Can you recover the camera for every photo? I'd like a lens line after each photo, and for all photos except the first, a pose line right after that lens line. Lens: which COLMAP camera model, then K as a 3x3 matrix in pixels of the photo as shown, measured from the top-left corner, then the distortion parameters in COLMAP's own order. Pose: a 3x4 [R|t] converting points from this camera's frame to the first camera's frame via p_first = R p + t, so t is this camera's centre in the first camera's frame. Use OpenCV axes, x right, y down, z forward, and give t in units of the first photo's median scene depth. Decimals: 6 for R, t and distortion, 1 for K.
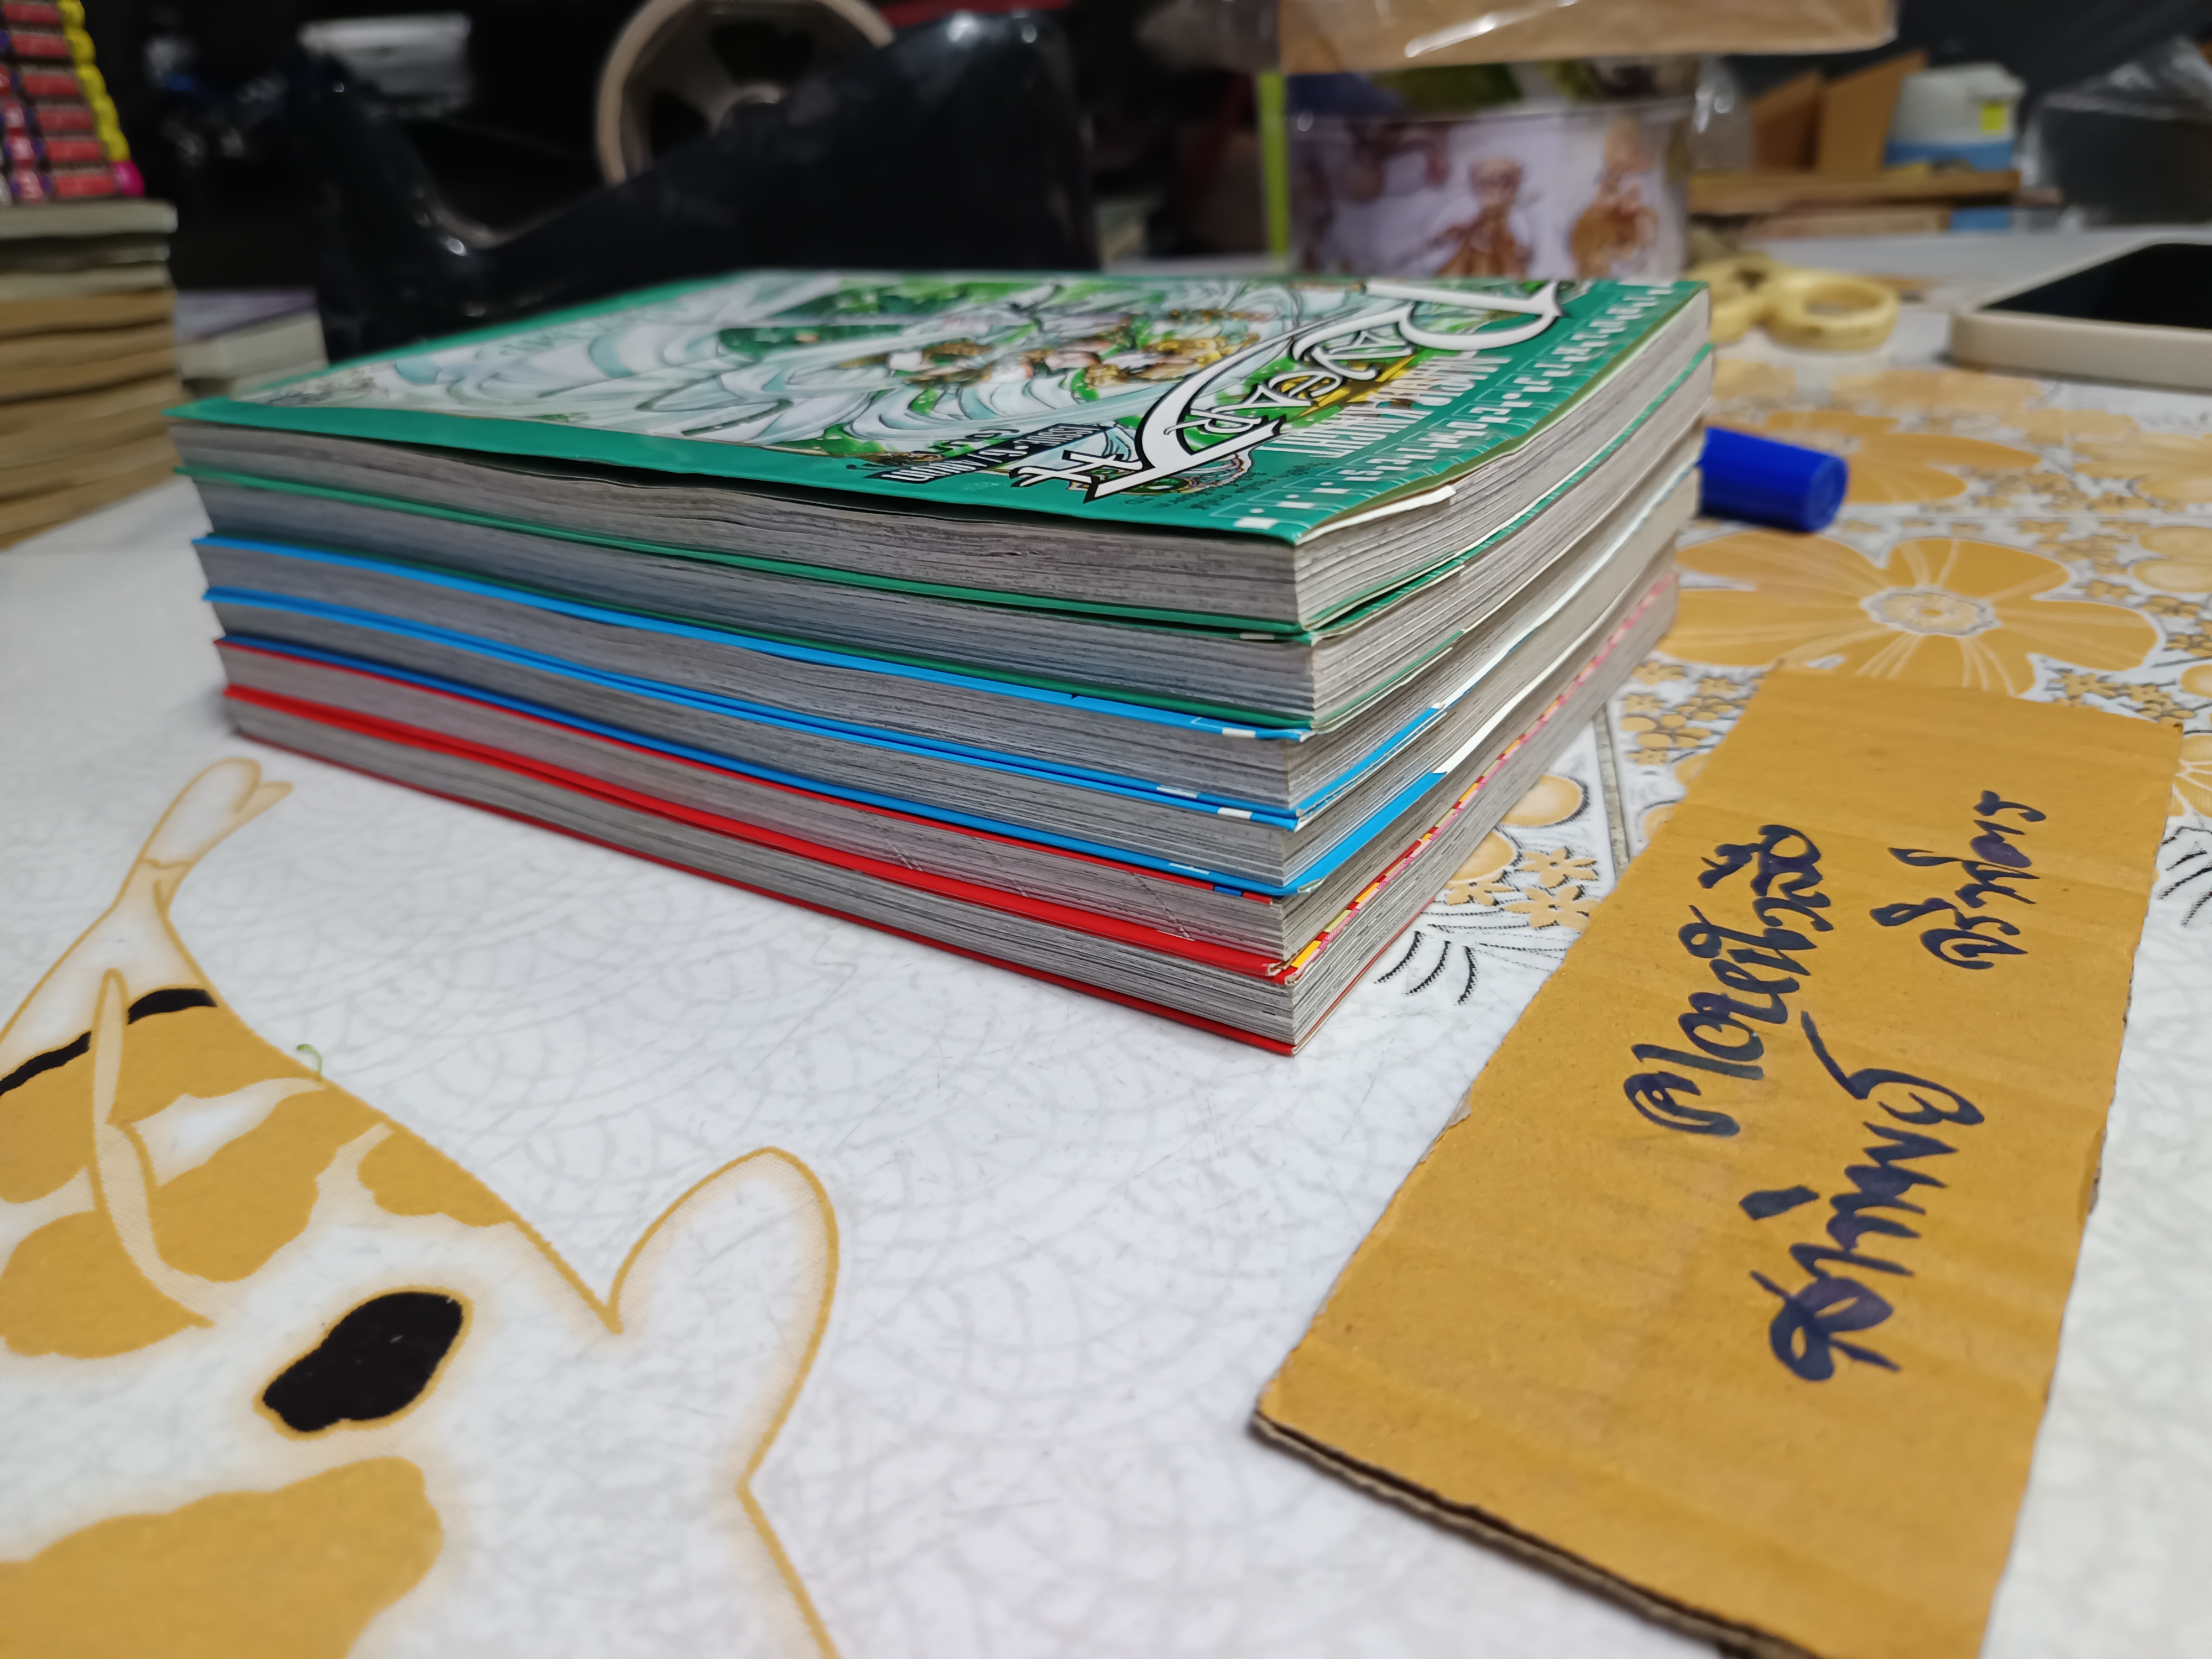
lens RADIAL K [[1532.1, 0, 1094.2], [0, 1532.1, 797.8], [0, 0, 1]] dist [-0.008054, -0.013221]
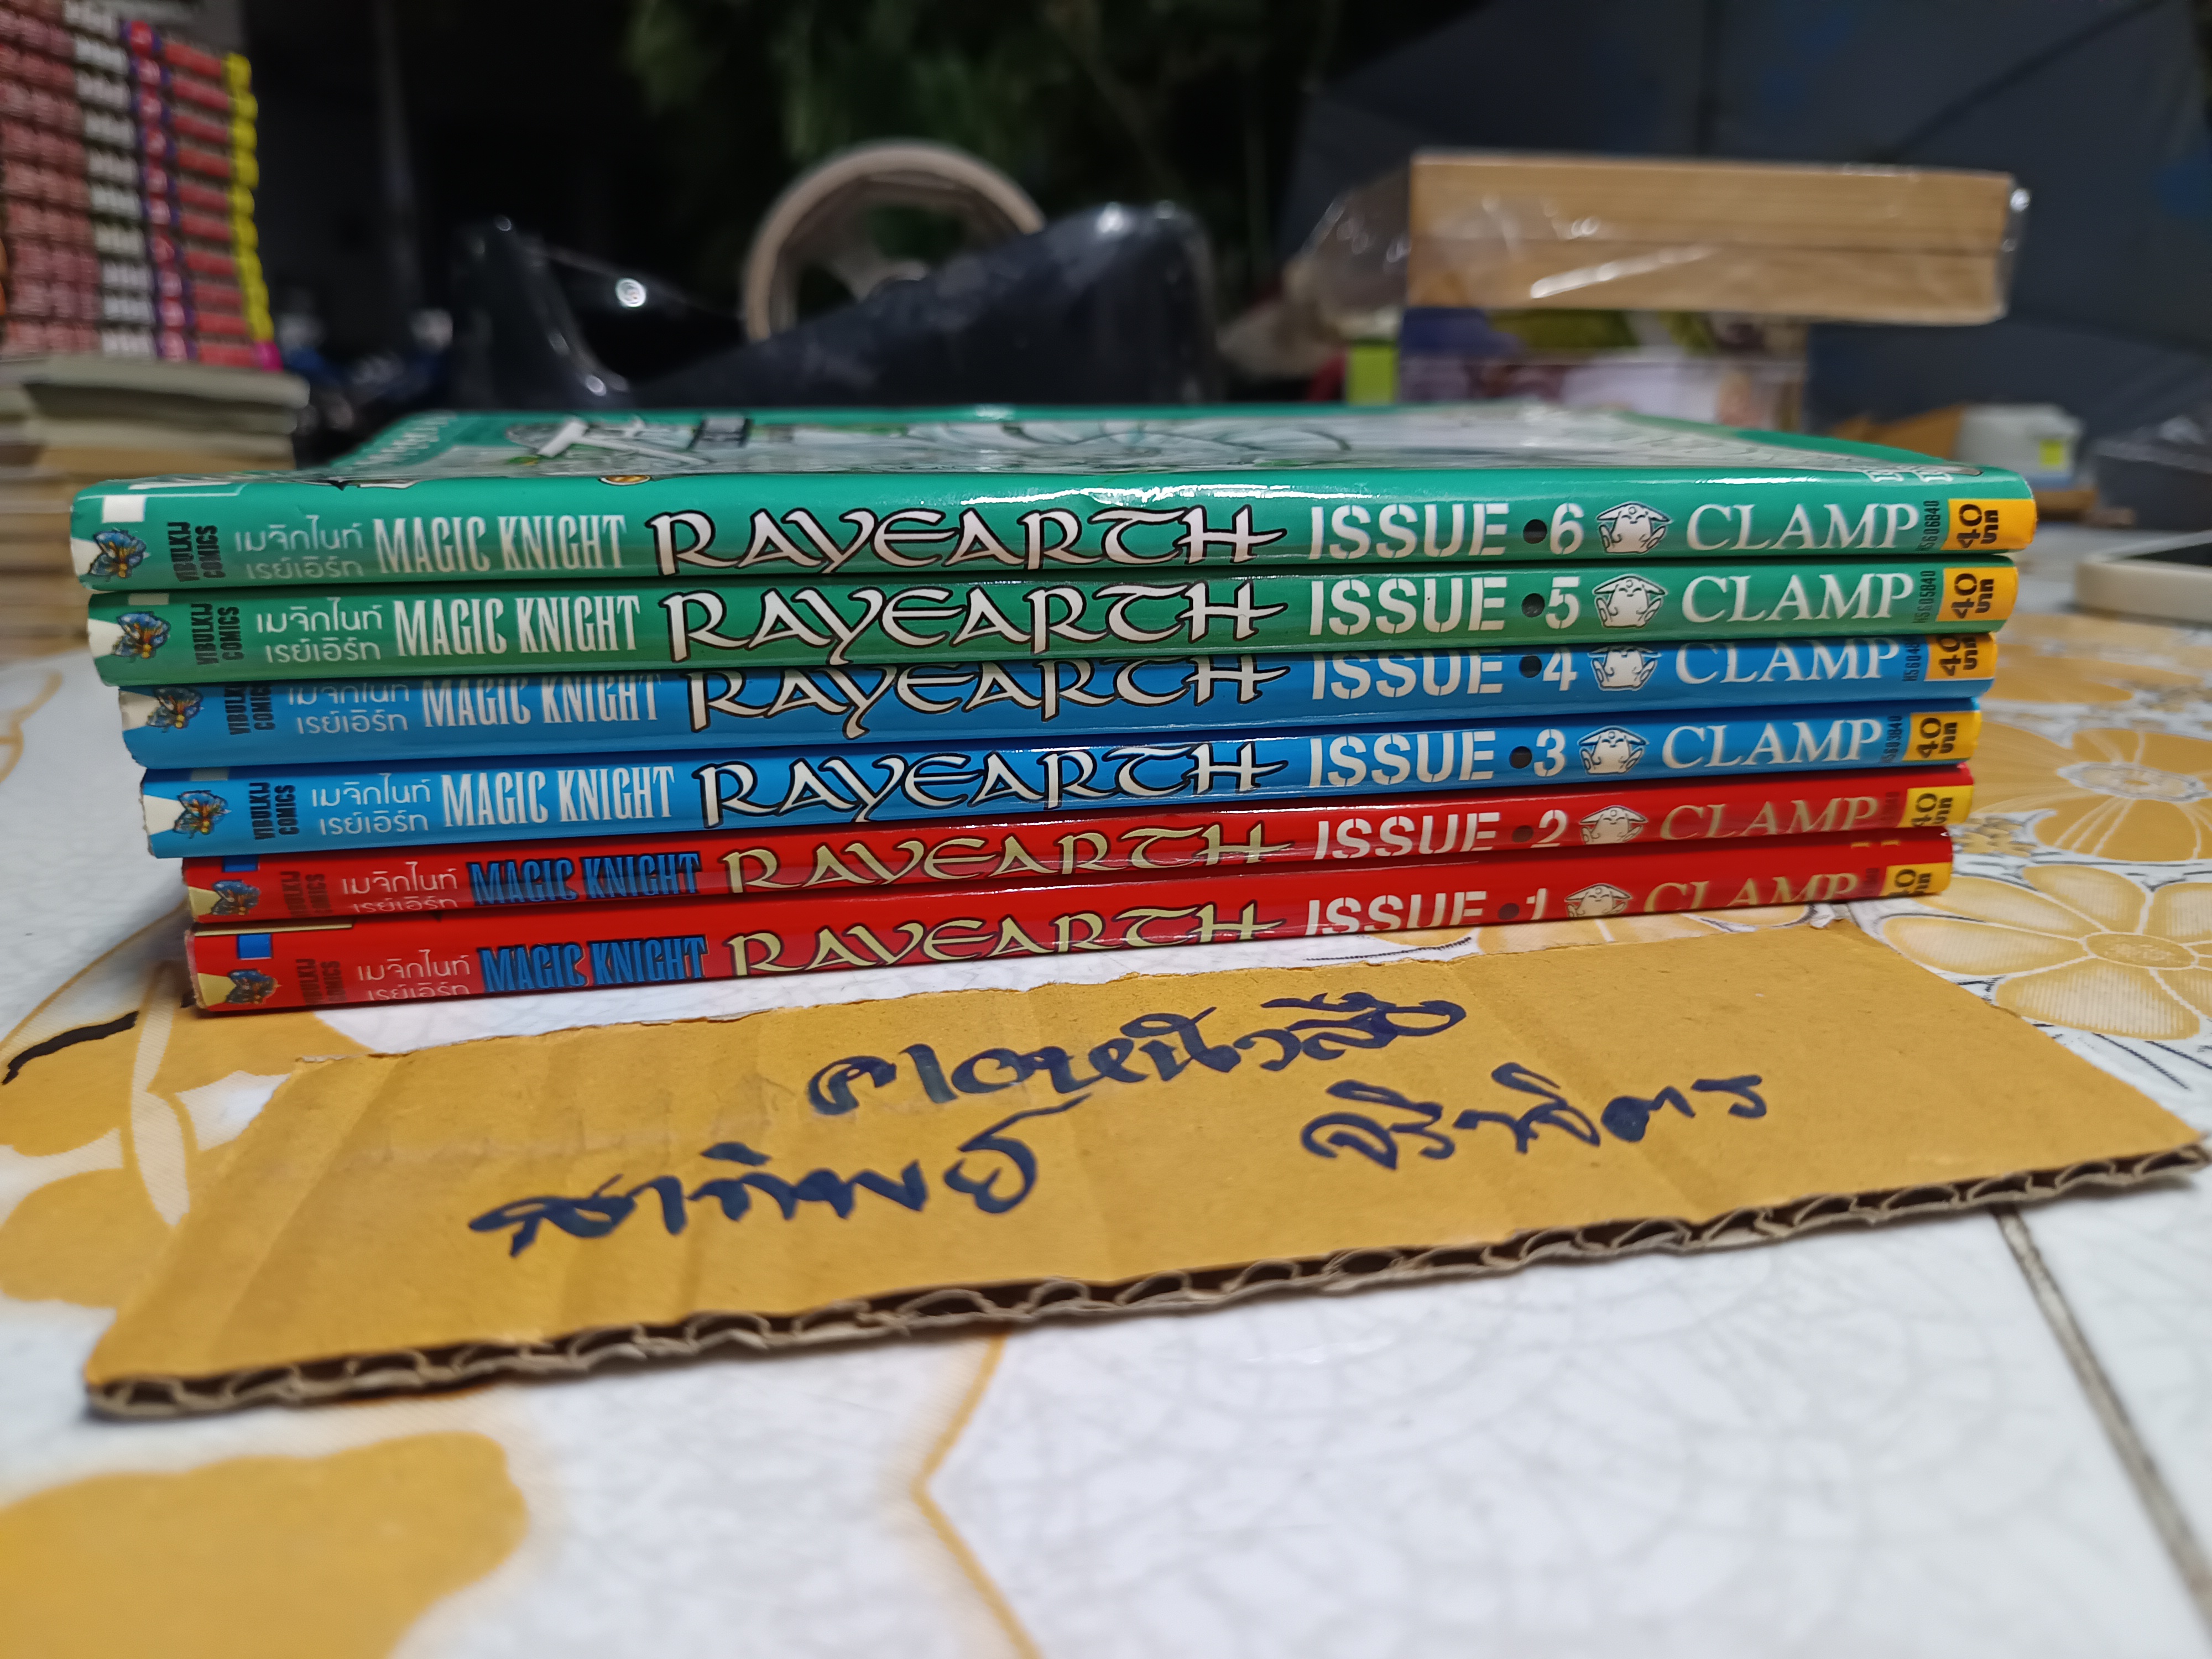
lens RADIAL K [[1535.6, 0, 1106.0], [0, 1535.6, 829.5], [0, 0, 1]] dist [-0.013746, -0.008097]
pose [[0.997254, 0.072753, -0.013807, -0.104059], [-0.074044, 0.982278, -0.172186, 0.174027], [0.001035, 0.172735, 0.984968, 0.122440]]
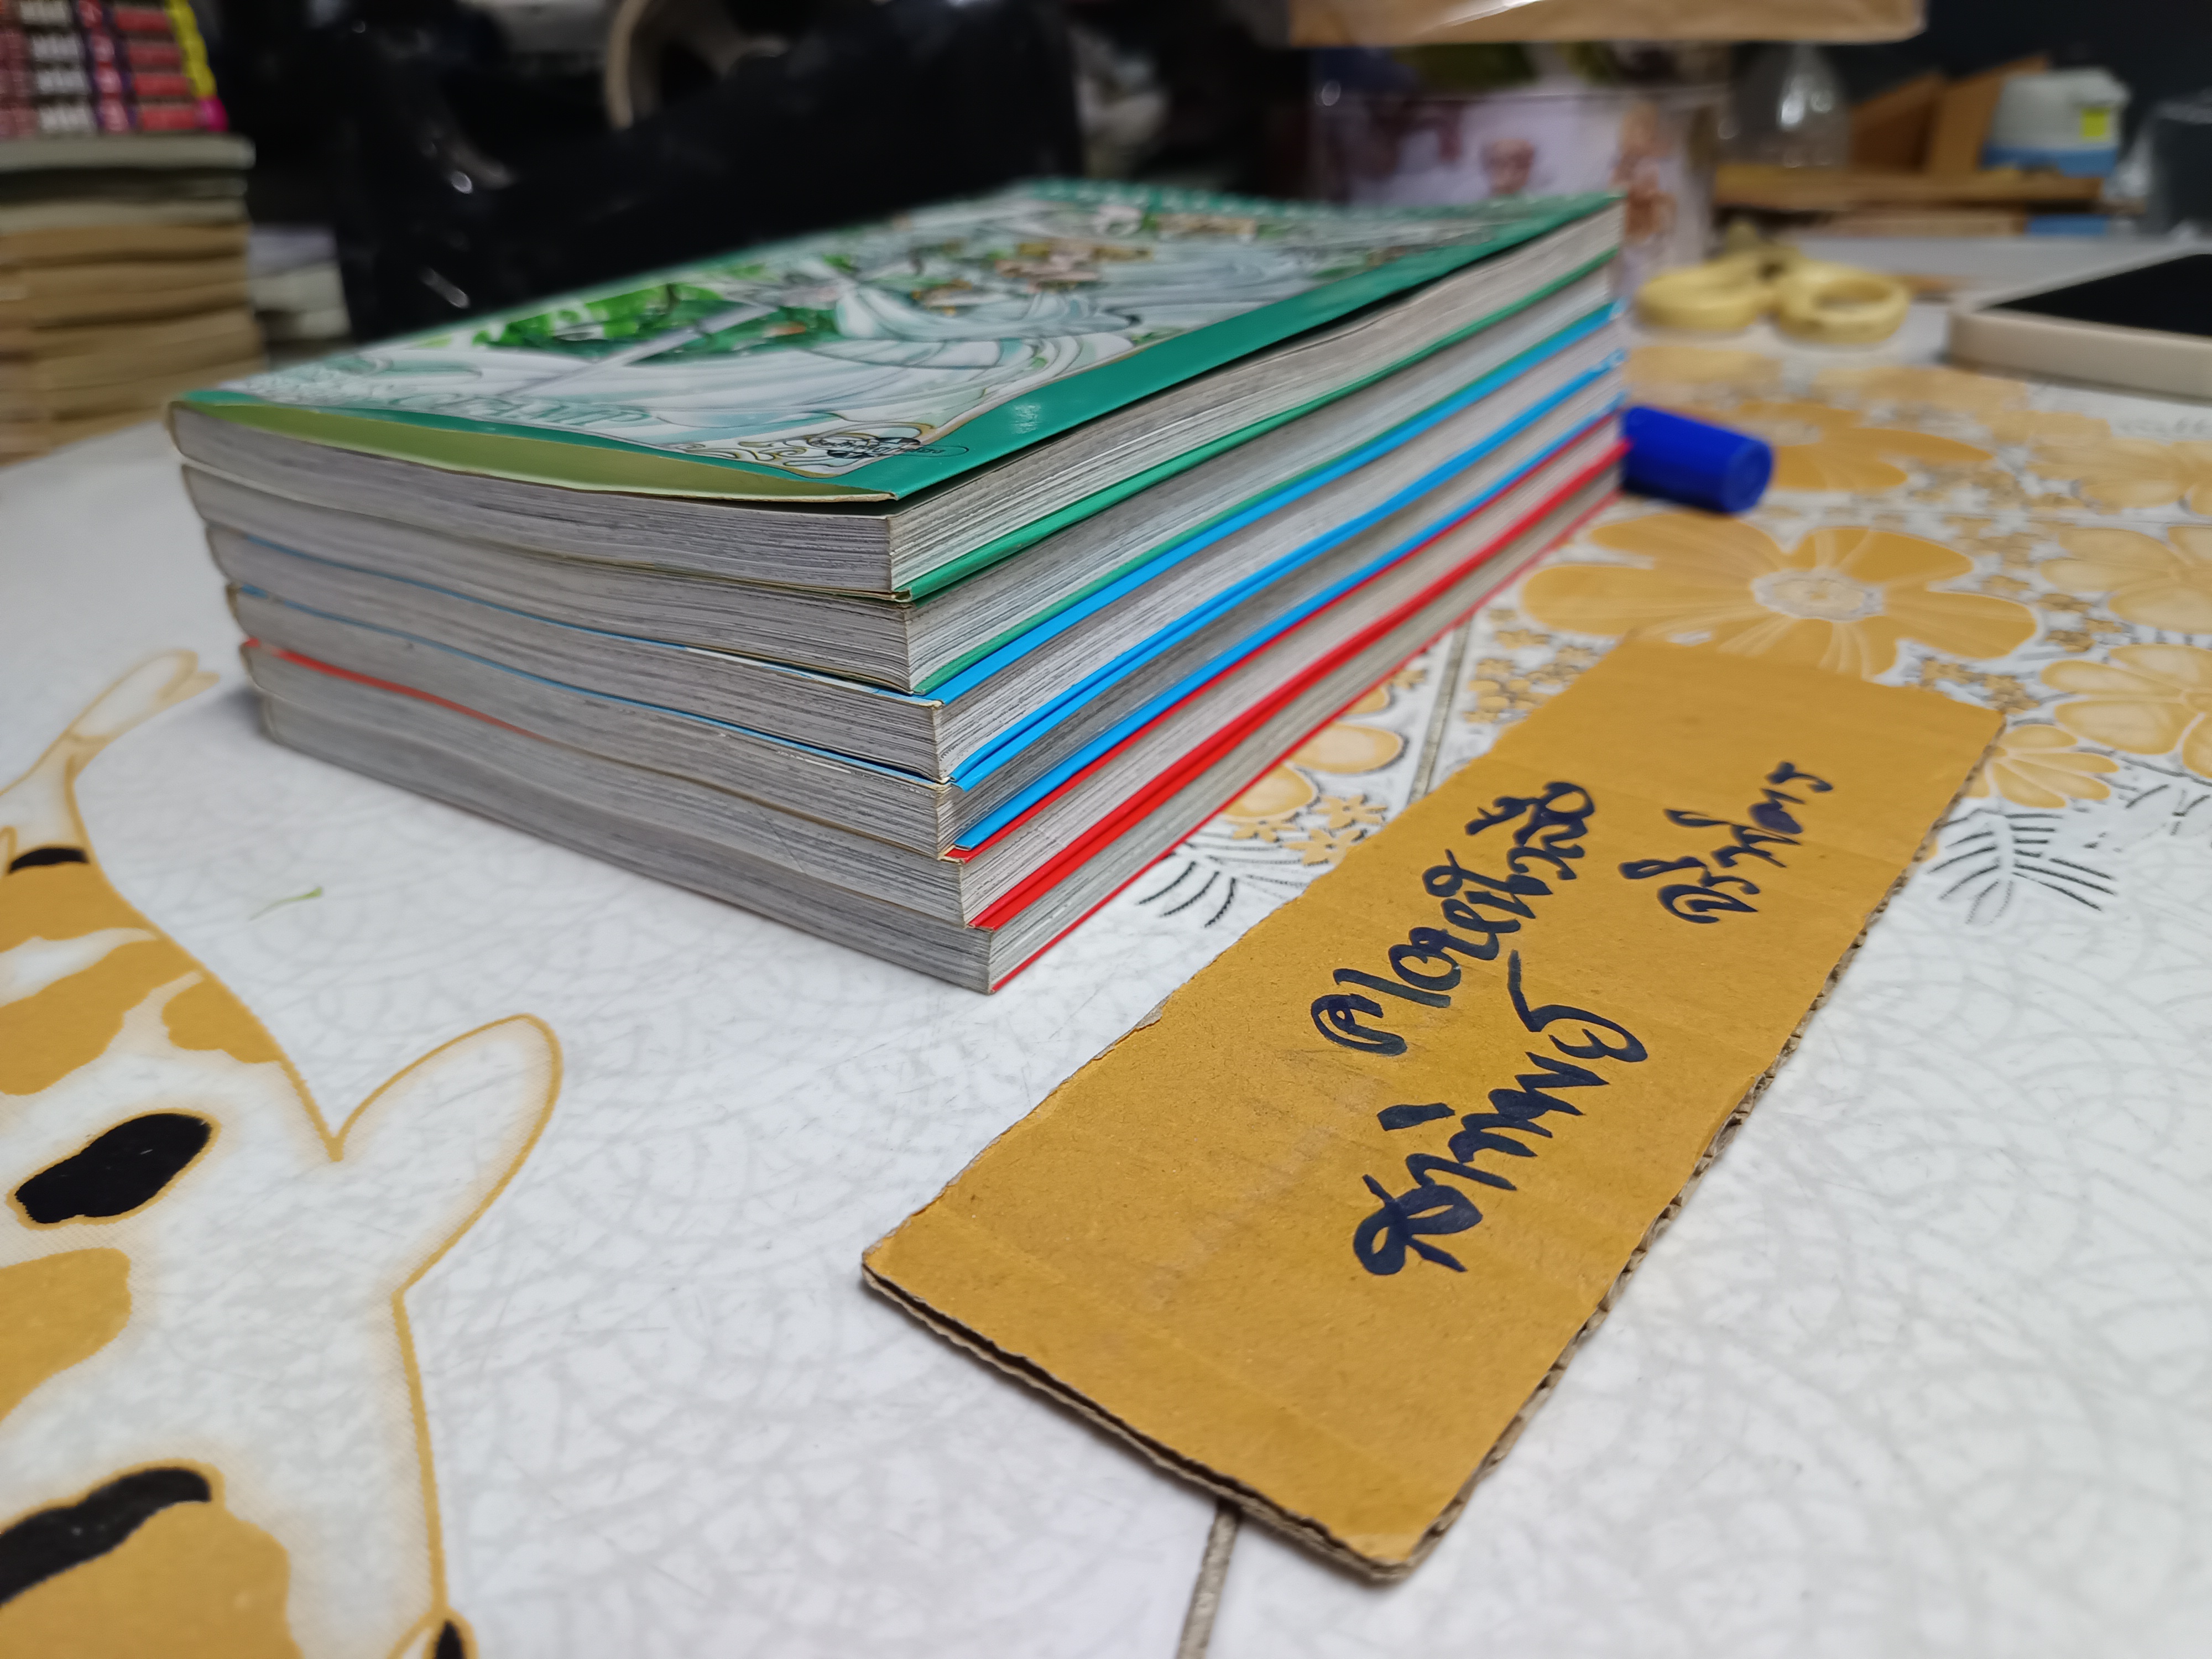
lens RADIAL K [[1532.1, 0, 1094.2], [0, 1532.1, 797.8], [0, 0, 1]] dist [-0.008054, -0.013221]
pose [[0.996527, 0.060537, -0.057182, 0.213821], [-0.059885, 0.998120, 0.013047, 0.037343], [0.057865, -0.009577, 0.998279, -0.036193]]
